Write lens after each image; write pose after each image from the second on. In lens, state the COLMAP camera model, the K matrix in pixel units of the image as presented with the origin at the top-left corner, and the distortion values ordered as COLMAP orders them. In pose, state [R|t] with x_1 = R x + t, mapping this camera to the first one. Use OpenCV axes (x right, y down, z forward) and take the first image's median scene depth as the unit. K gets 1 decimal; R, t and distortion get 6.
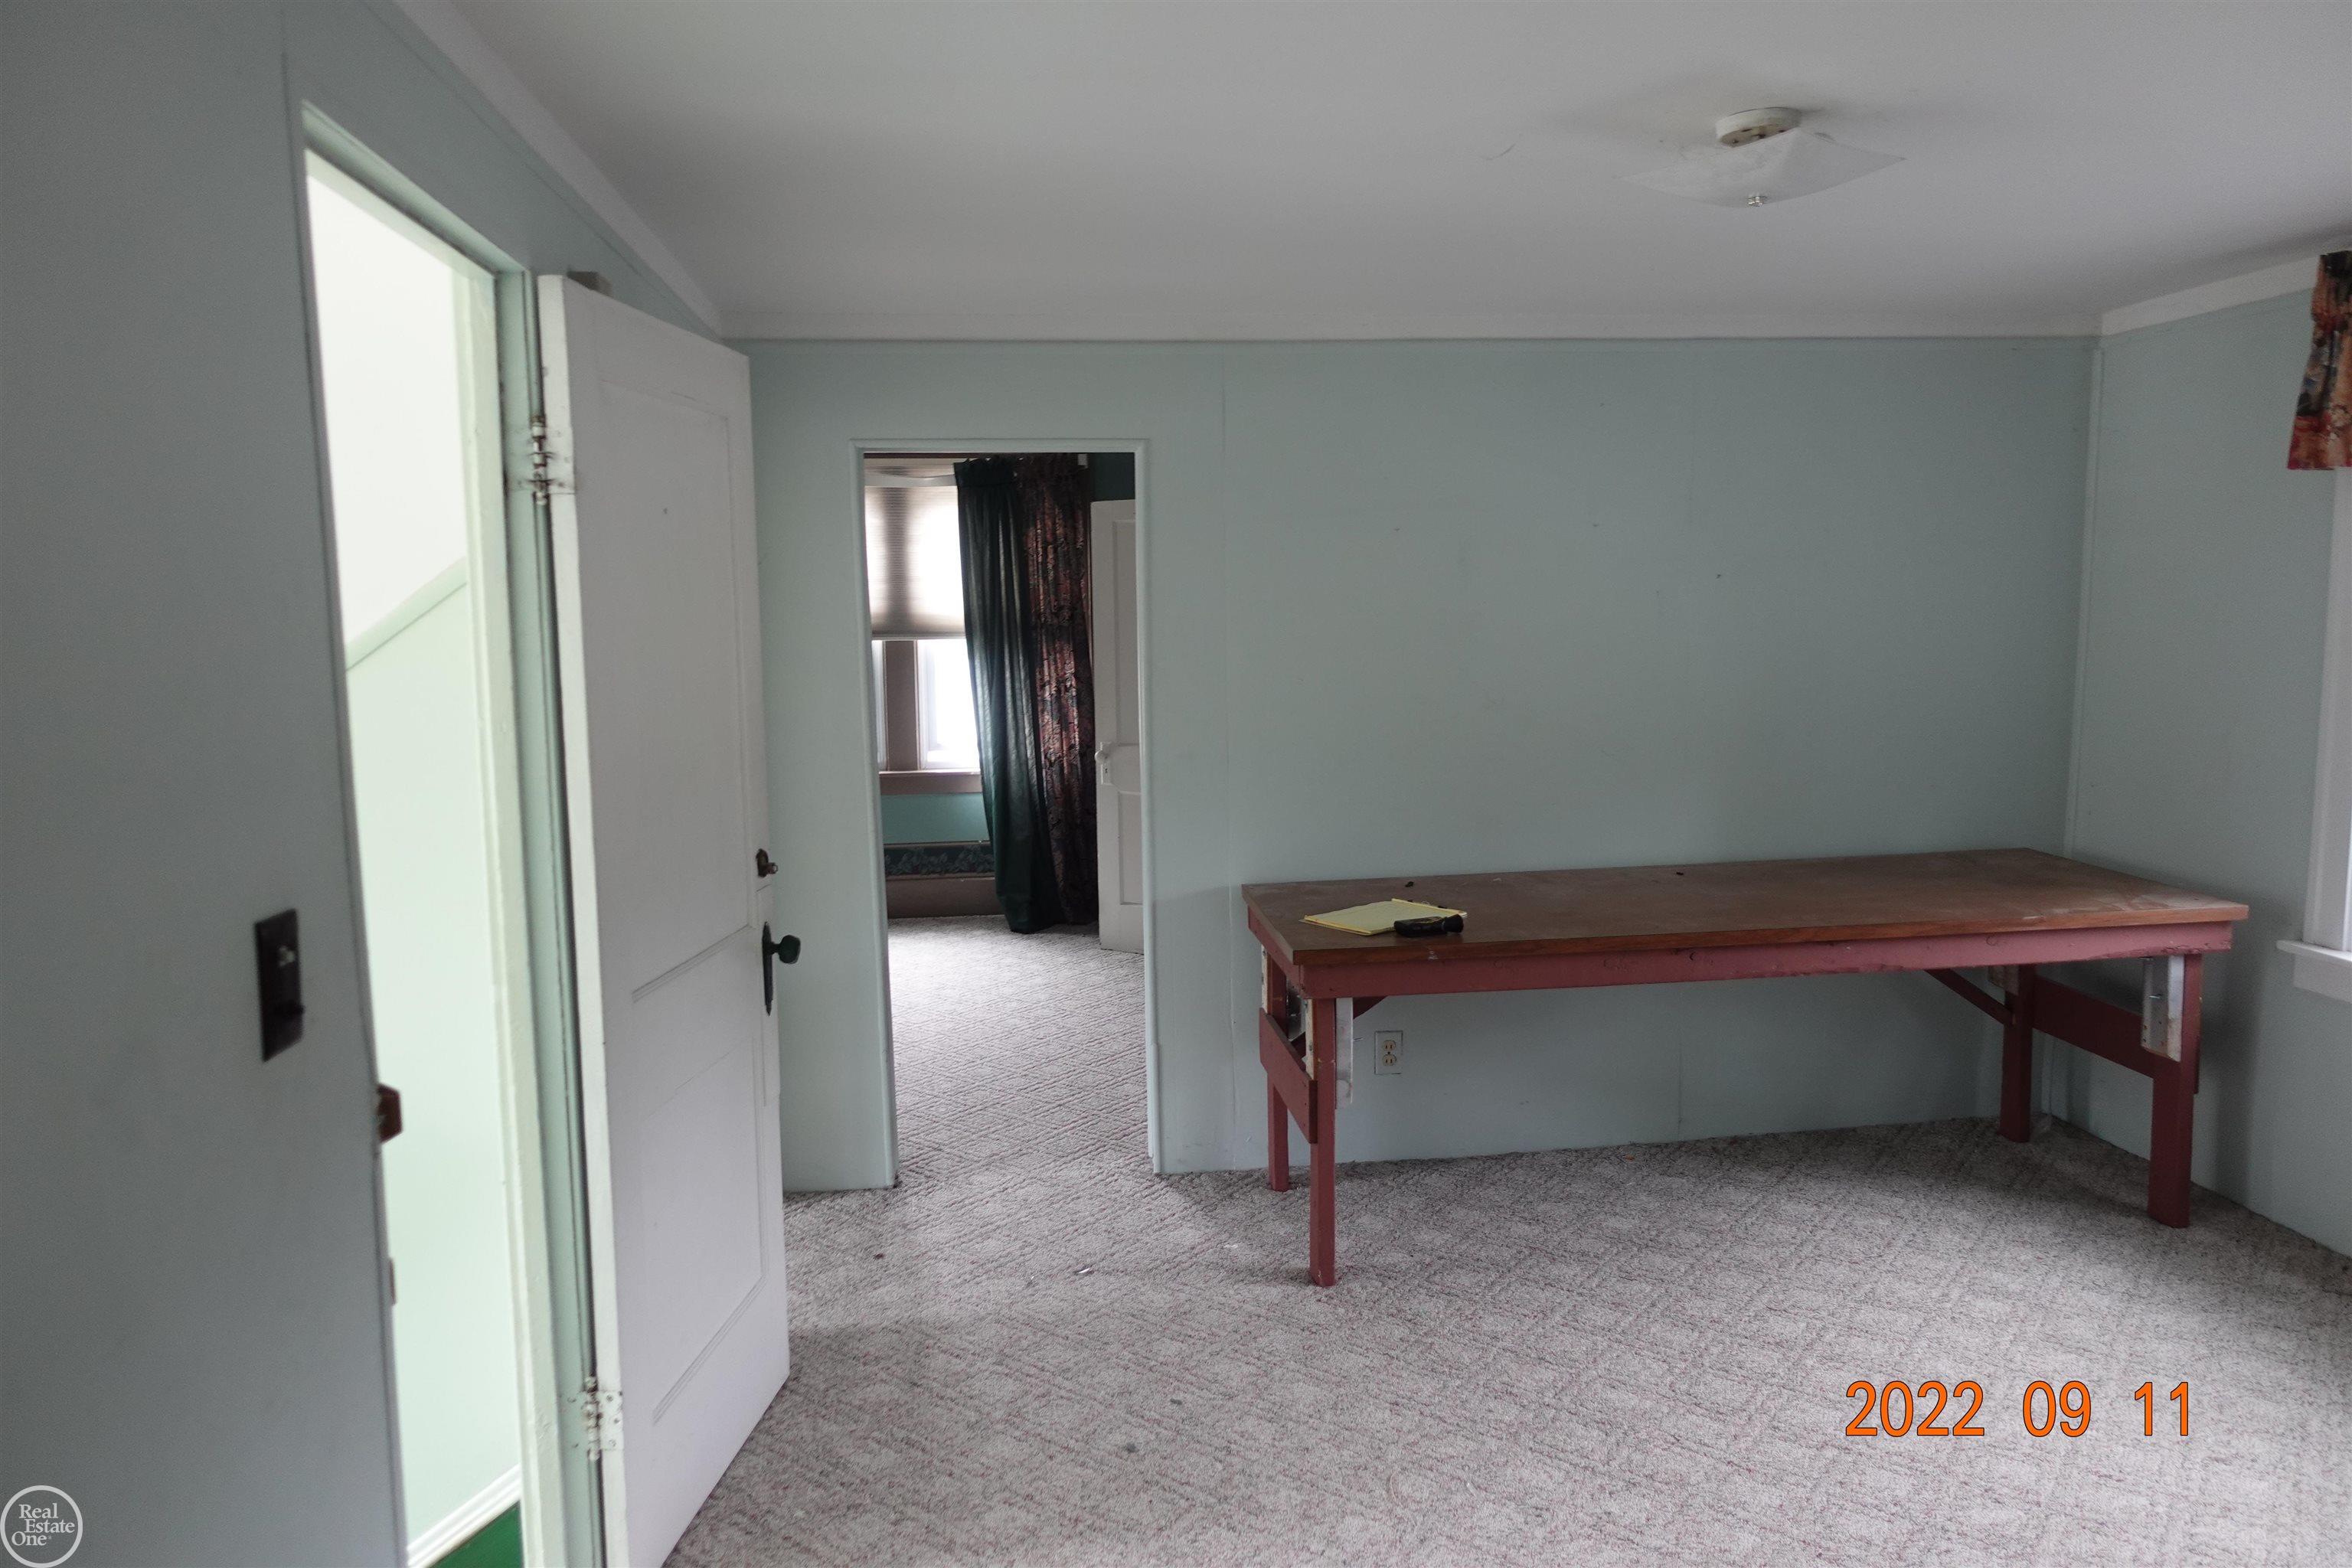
lens RADIAL K [[1616.6, 0, 1173.4], [0, 1616.6, 787.5], [0, 0, 1]] dist [0.007042, -0.009929]
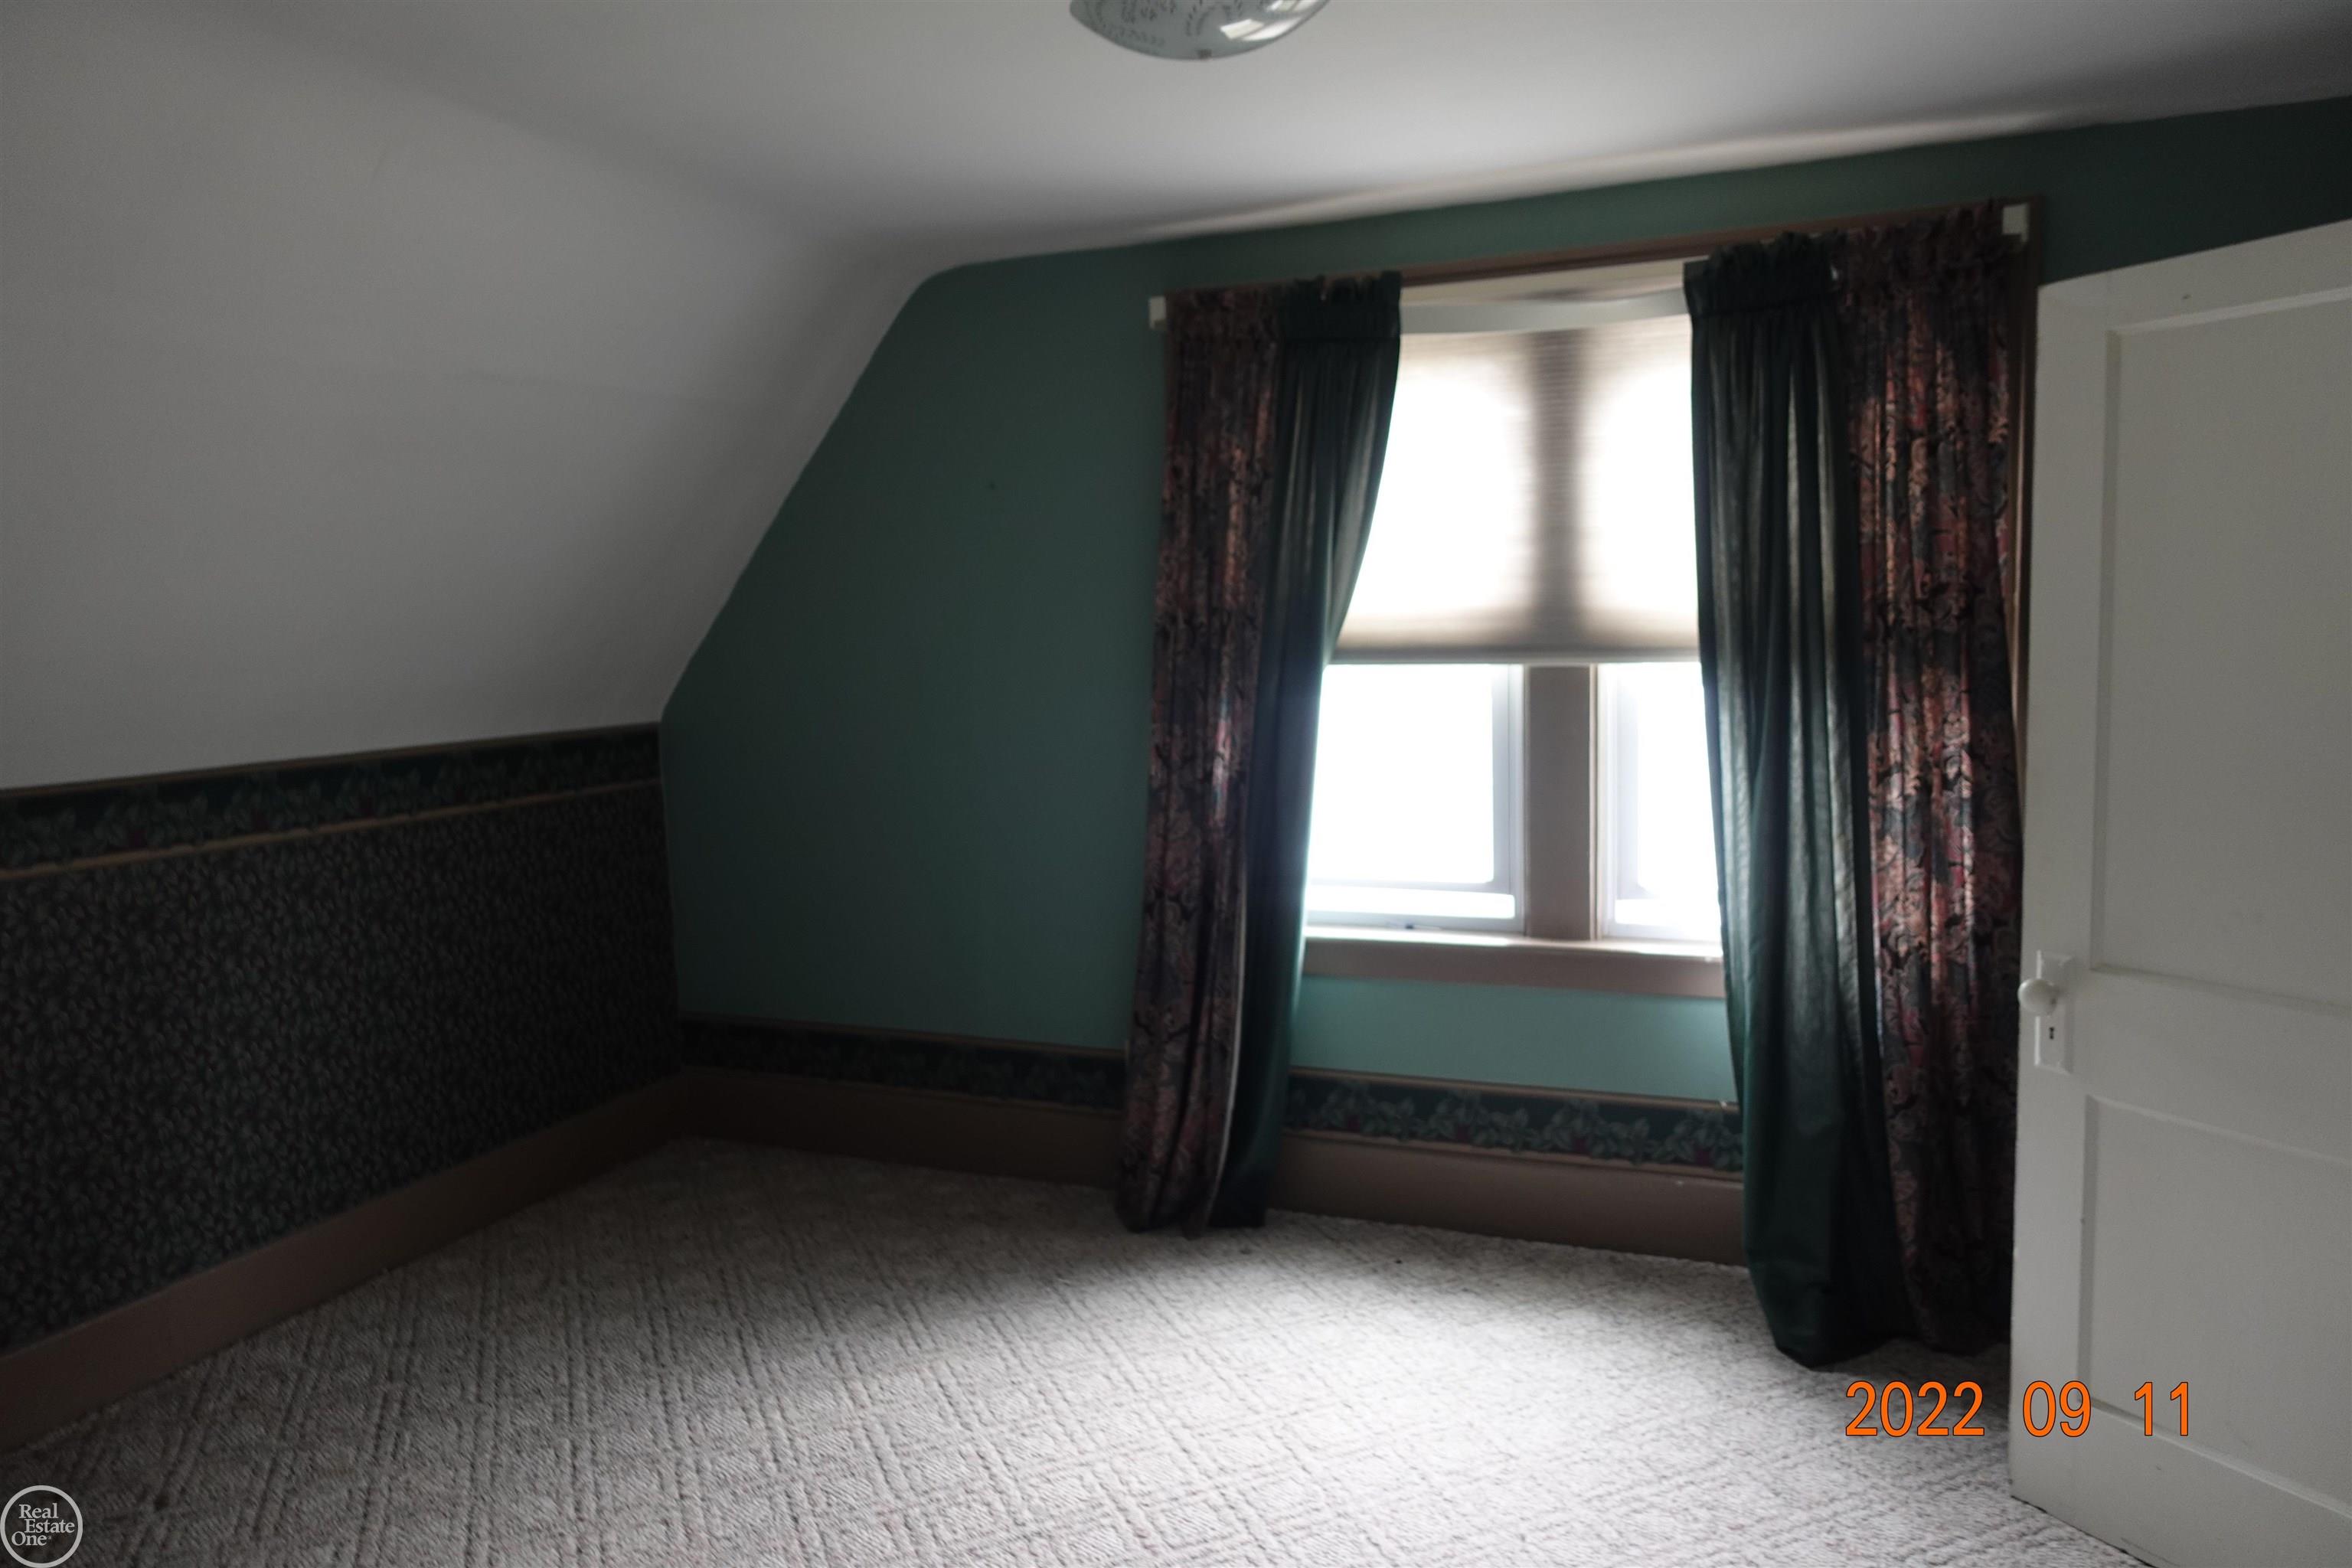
lens RADIAL K [[1616.6, 0, 1177.8], [0, 1616.6, 774.0], [0, 0, 1]] dist [0.007042, -0.009929]
pose [[0.867636, 0.040410, -0.495555, -0.031451], [-0.048642, 0.998809, -0.003718, -0.052438], [0.494815, 0.027330, 0.868568, 0.542158]]
